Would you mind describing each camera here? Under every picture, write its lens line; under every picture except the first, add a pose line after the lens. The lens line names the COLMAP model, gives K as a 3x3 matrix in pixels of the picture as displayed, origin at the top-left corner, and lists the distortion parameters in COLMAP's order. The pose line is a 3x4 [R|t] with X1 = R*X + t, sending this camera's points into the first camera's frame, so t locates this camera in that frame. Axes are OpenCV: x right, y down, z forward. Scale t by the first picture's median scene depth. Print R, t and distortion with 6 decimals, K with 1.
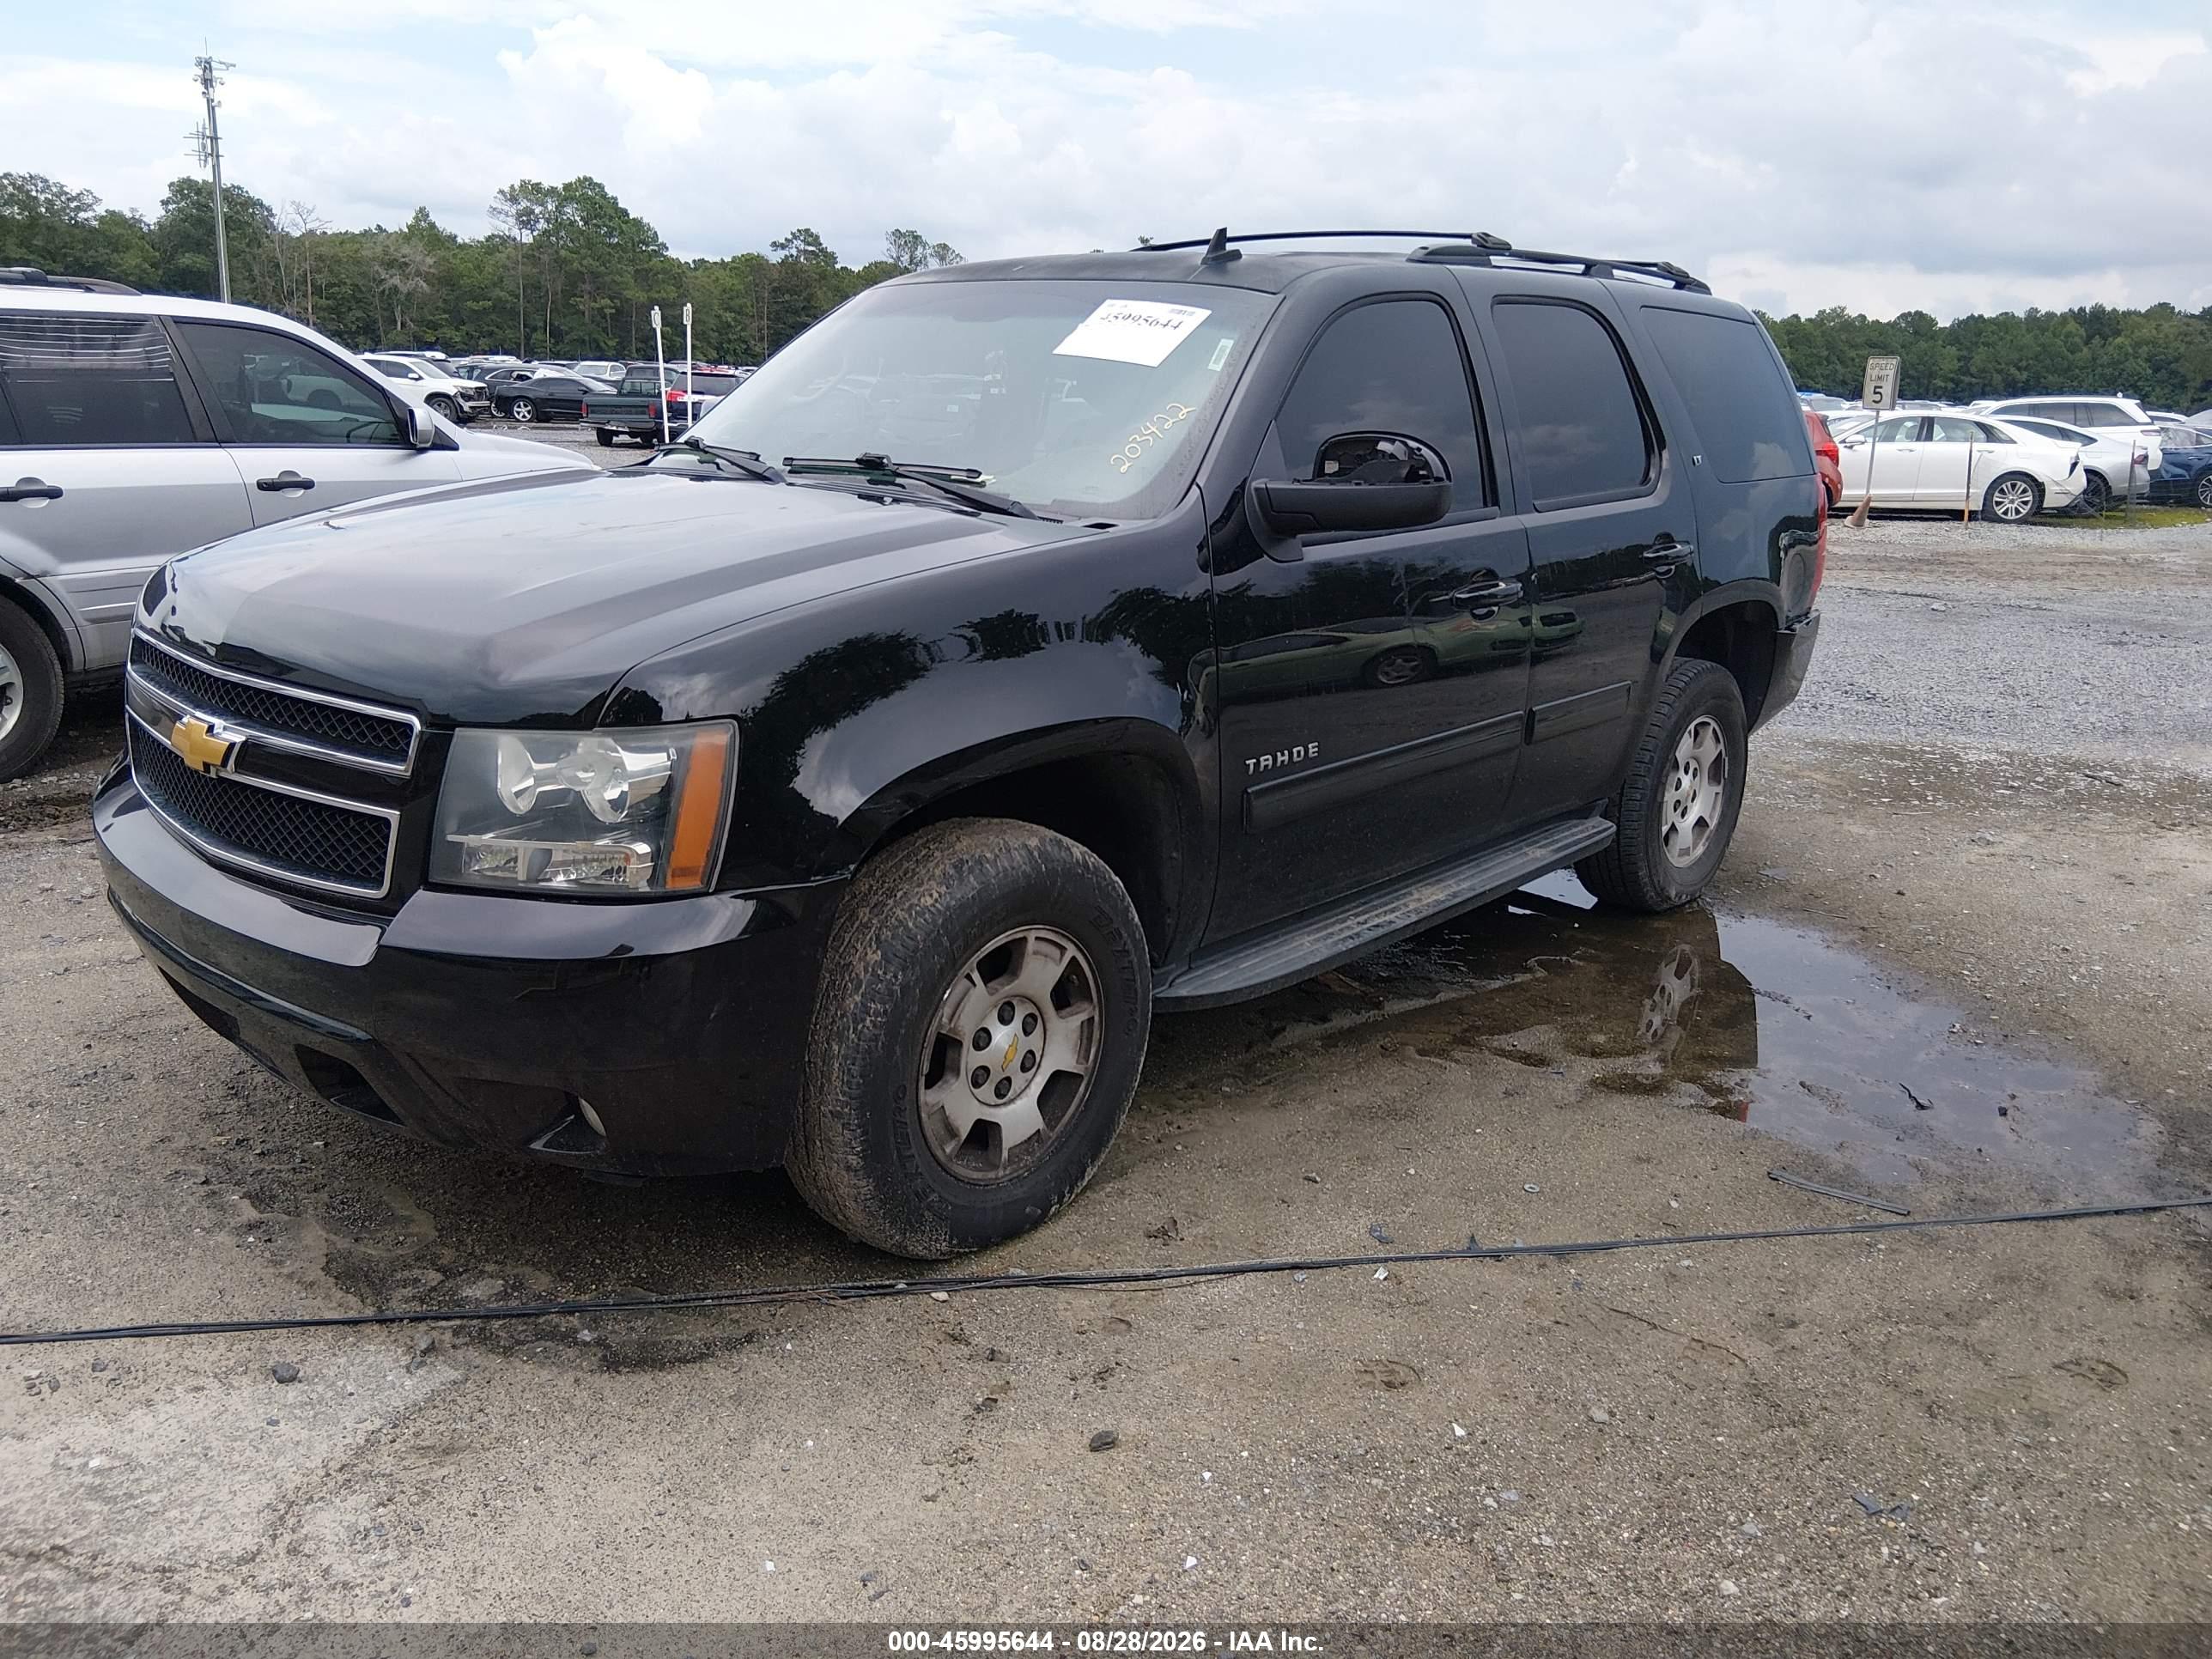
lens RADIAL K [[1689.3, 0, 1097.7], [0, 1689.3, 825.4], [0, 0, 1]] dist [0.066945, -0.118462]
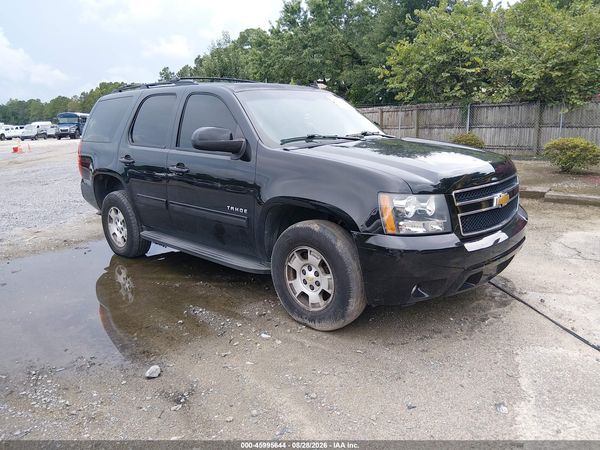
lens RADIAL K [[458.2, 0, 298.5], [0, 458.2, 220.6], [0, 0, 1]] dist [0.066945, -0.118462]
pose [[0.026313, -0.243958, 0.969429, -1.442975], [0.284017, 0.931625, 0.226736, -0.348087], [-0.958458, 0.269368, 0.093802, 1.215004]]
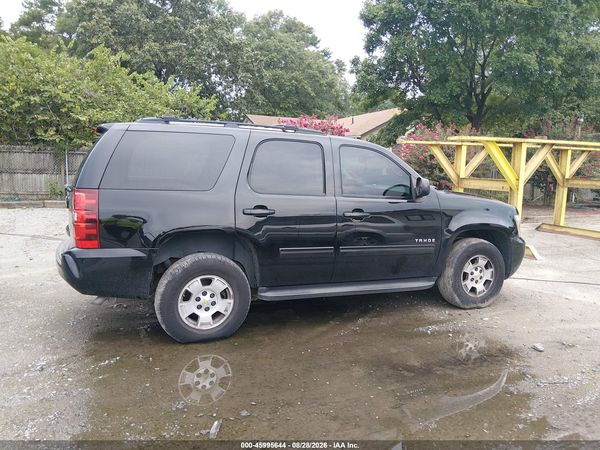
lens RADIAL K [[458.2, 0, 298.5], [0, 458.2, 219.0], [0, 0, 1]] dist [0.066945, -0.118462]
pose [[-0.897631, -0.105512, 0.427931, -0.612614], [0.057192, 0.934830, 0.350461, -0.752525], [-0.437021, 0.339059, -0.833098, 2.802282]]
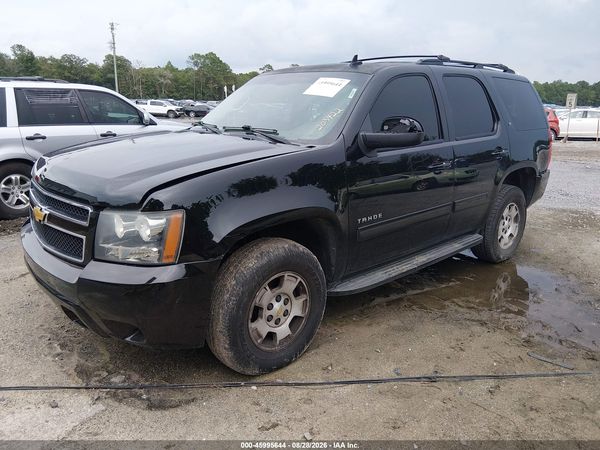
lens RADIAL K [[458.2, 0, 297.3], [0, 458.2, 222.6], [0, 0, 1]] dist [0.066945, -0.118462]
pose [[0.994444, 0.011874, -0.104599, 0.066734], [-0.012340, 0.999917, -0.003813, -0.028485], [0.104545, 0.005083, 0.994507, 0.125504]]
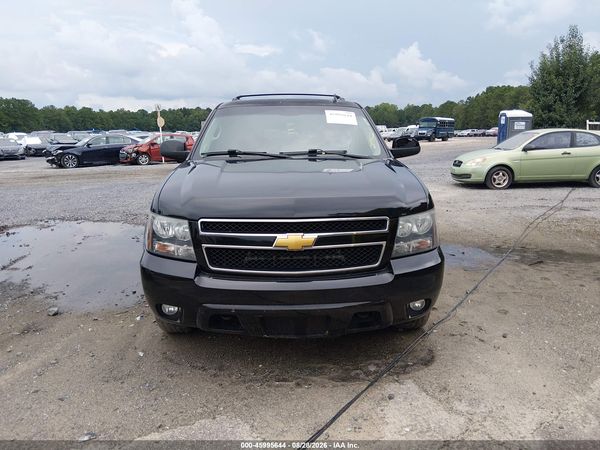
lens RADIAL K [[458.2, 0, 294.7], [0, 458.2, 223.2], [0, 0, 1]] dist [0.066945, -0.118462]
pose [[0.718224, -0.171582, 0.674325, -0.997997], [0.205798, 0.978144, 0.029693, -0.098192], [-0.664681, 0.117449, 0.737838, 0.281751]]
